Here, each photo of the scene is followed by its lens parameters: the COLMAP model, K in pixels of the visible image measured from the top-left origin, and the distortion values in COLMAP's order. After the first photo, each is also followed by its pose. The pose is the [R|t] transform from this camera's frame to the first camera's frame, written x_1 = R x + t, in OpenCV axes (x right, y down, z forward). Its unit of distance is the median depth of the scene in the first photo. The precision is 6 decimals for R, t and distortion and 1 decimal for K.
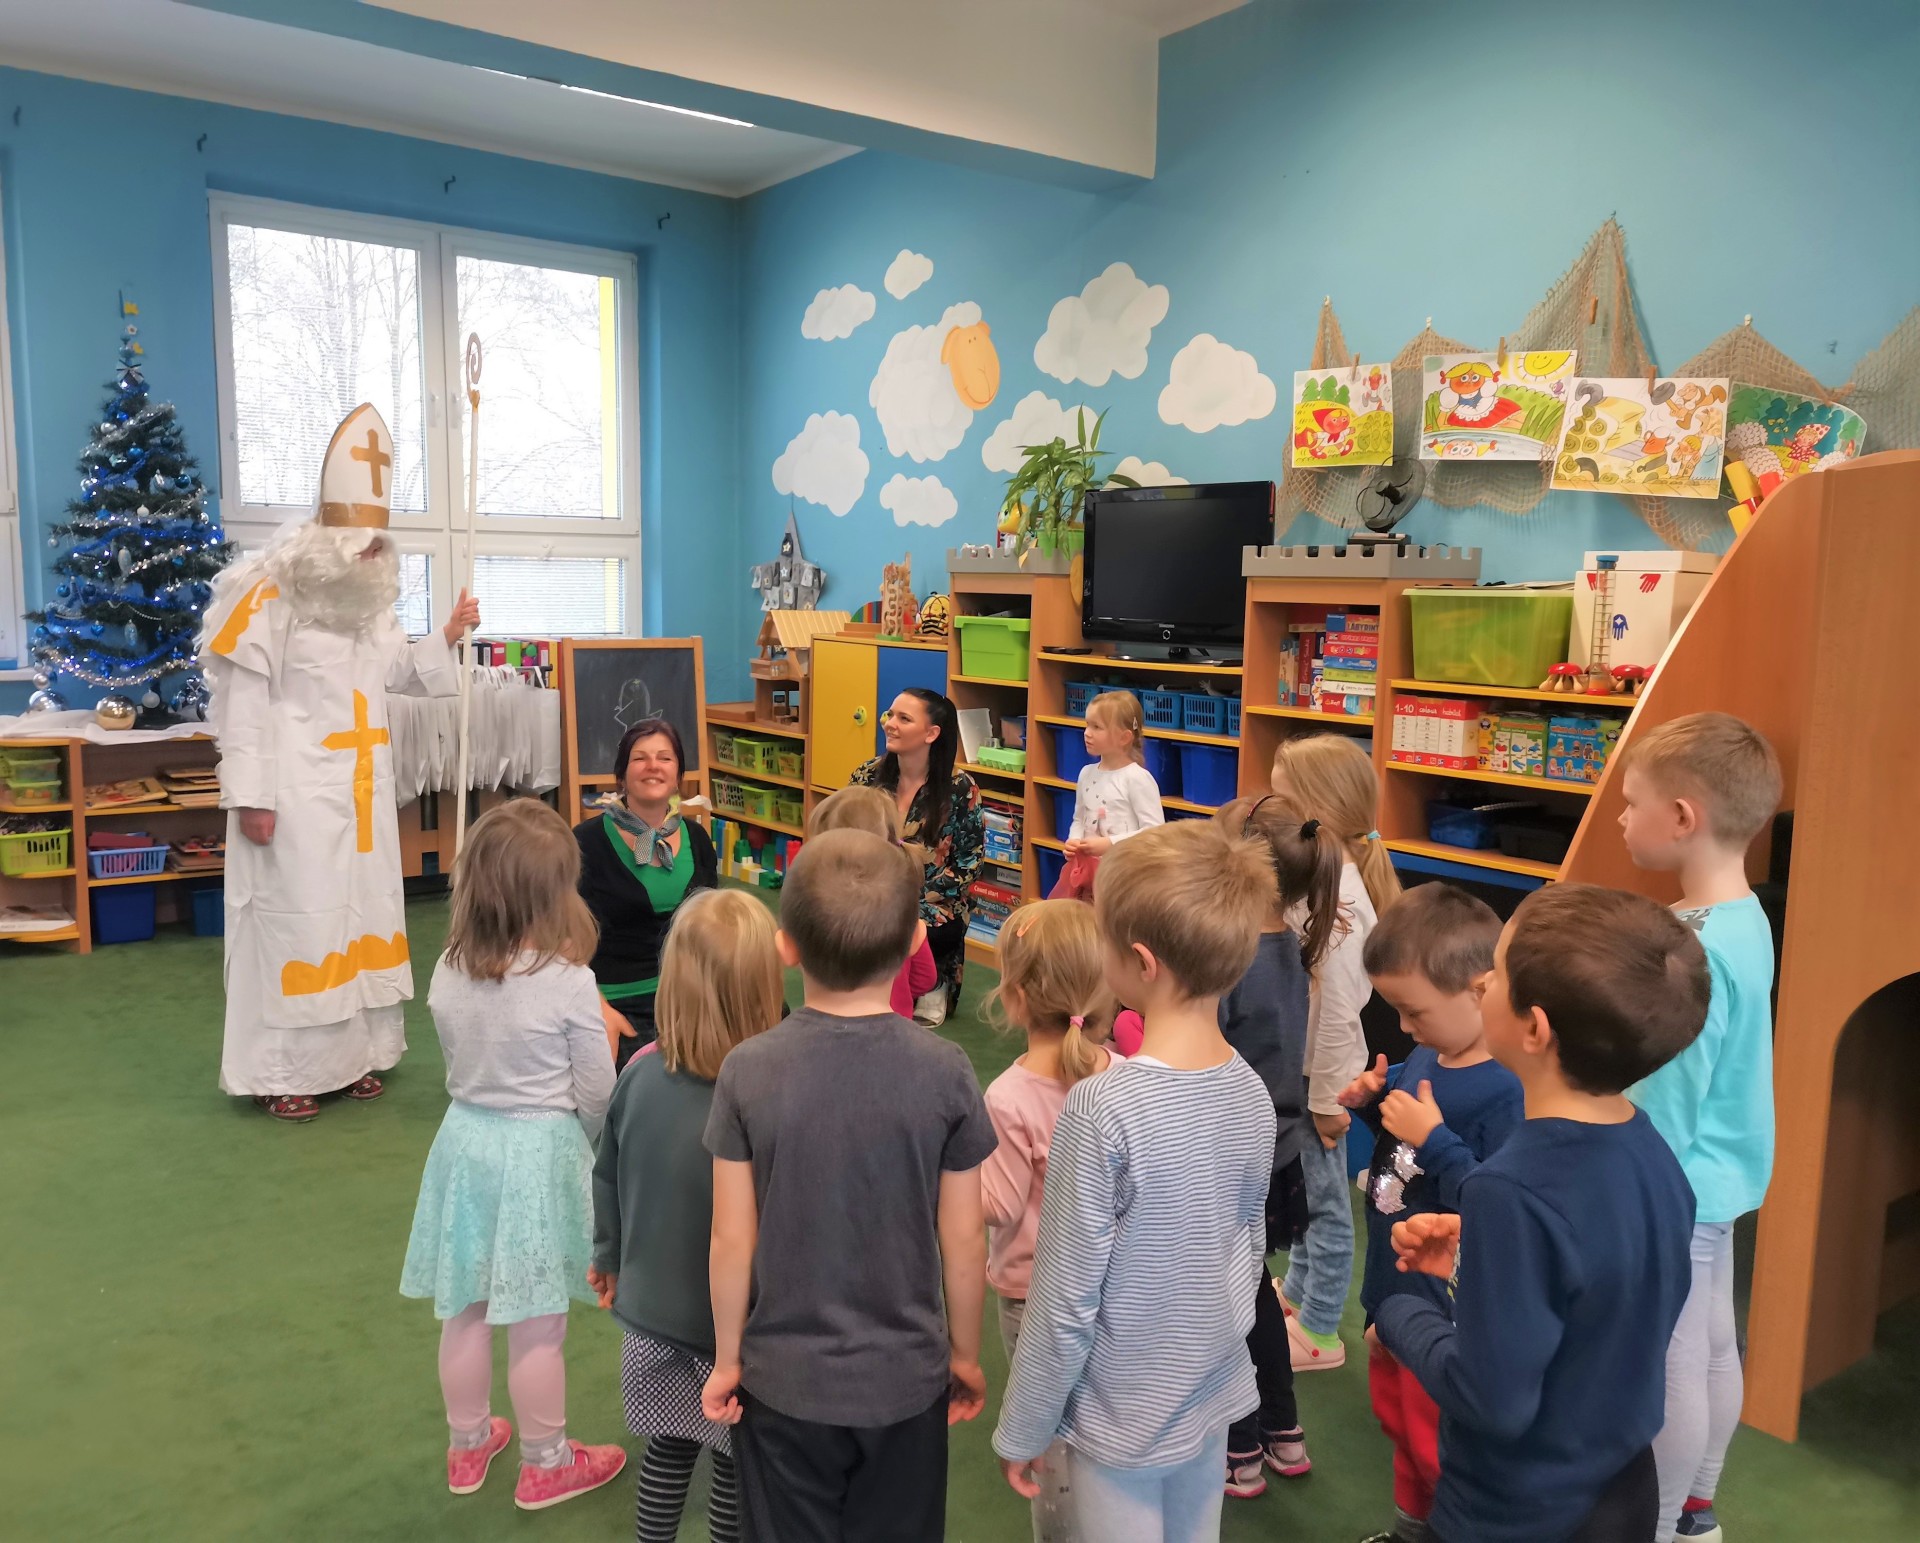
lens RADIAL K [[1572.0, 0, 960.0], [0, 1572.0, 771.5], [0, 0, 1]] dist [0.087666, -0.143459]
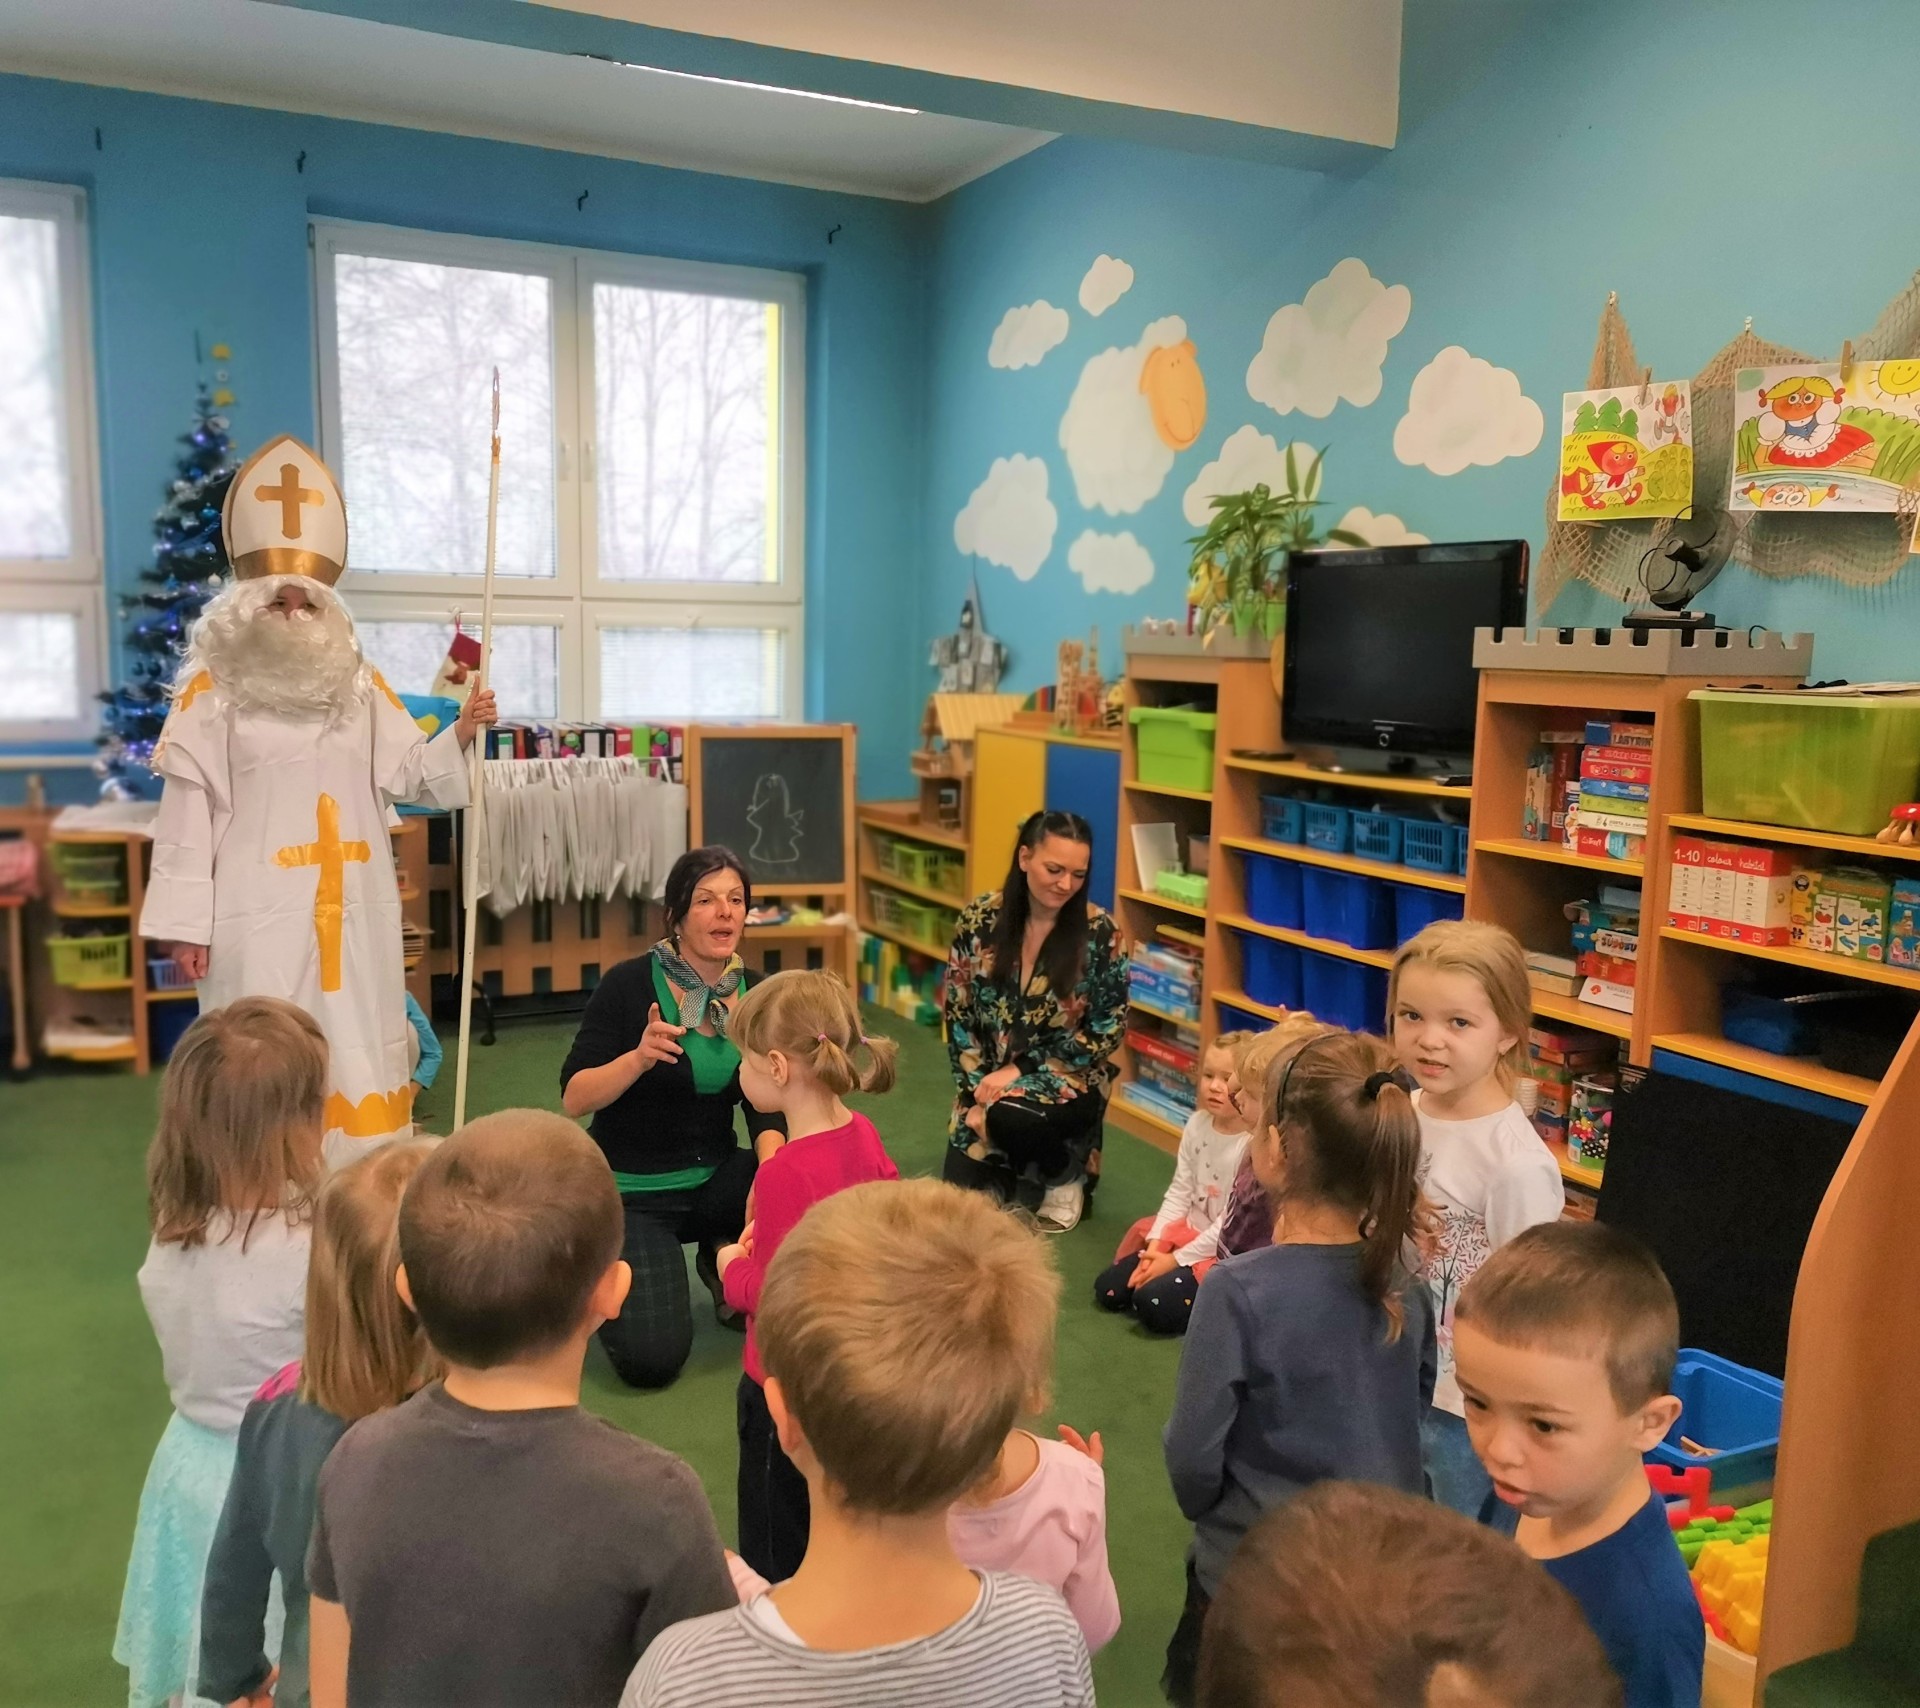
lens RADIAL K [[1729.4, 0, 960.0], [0, 1729.4, 854.0], [0, 0, 1]] dist [0.091902, -0.177713]
pose [[0.982039, 0.028421, -0.186525, 0.080917], [-0.027700, 0.999595, 0.006472, -0.028560], [0.186633, -0.001189, 0.982429, 0.119600]]
